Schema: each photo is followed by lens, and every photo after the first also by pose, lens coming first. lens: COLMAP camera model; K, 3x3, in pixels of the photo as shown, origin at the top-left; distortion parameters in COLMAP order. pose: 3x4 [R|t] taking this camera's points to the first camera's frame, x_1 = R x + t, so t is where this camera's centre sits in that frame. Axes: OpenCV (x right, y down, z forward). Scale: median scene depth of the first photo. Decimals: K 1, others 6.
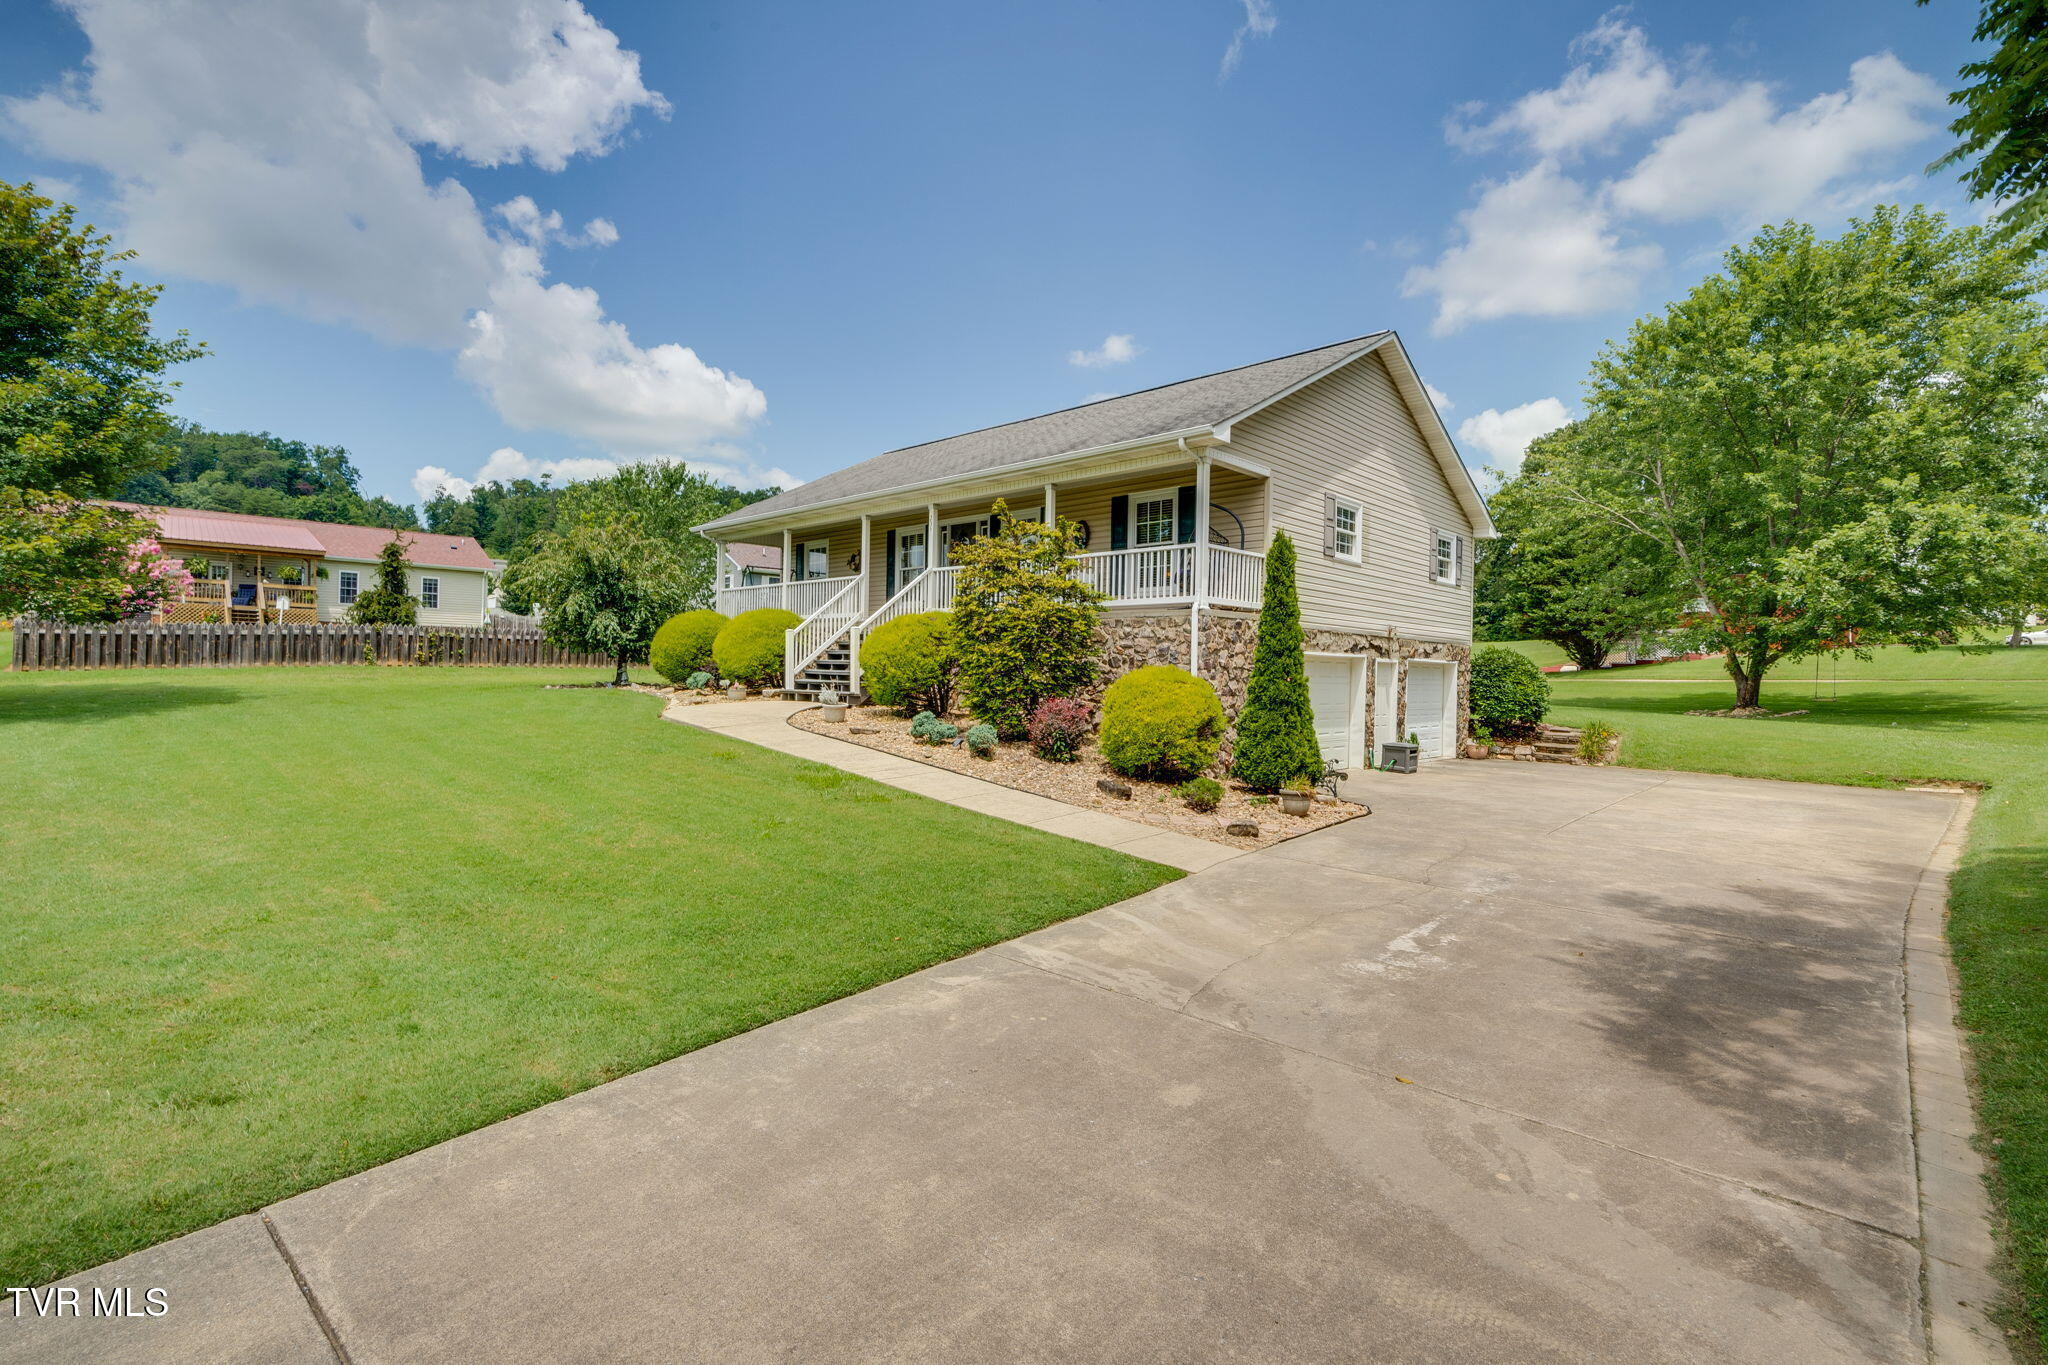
lens RADIAL K [[936.6, 0, 1018.8], [0, 936.6, 695.3], [0, 0, 1]] dist [-0.010921, 0.001129]
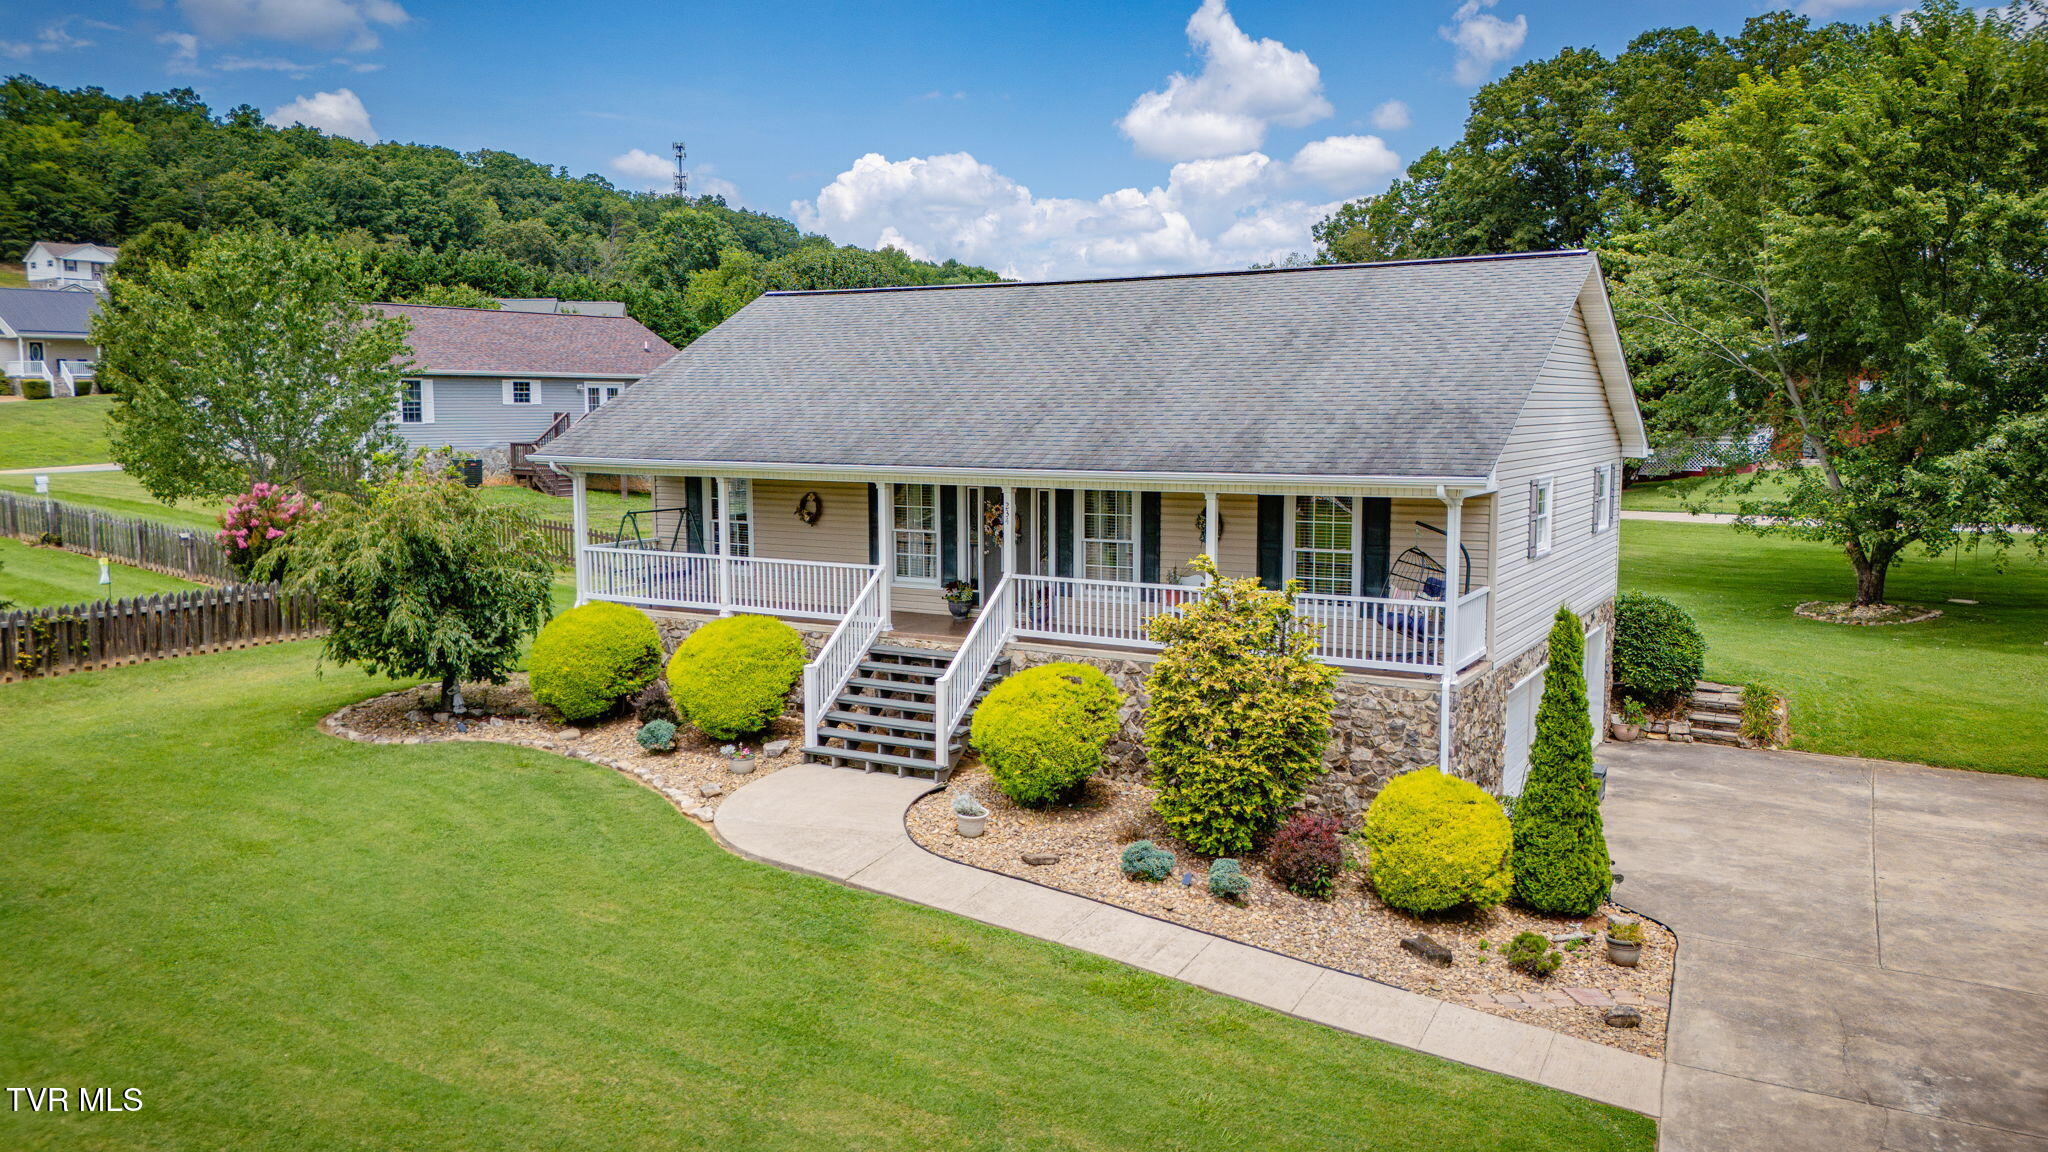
lens RADIAL K [[1541.7, 0, 1014.6], [0, 1541.7, 574.7], [0, 0, 1]] dist [0.033567, -0.004008]
pose [[0.969768, -0.048523, 0.239156, -0.369191], [0.026376, 0.995132, 0.094953, -0.243521], [-0.242599, -0.085774, 0.966327, -0.152862]]
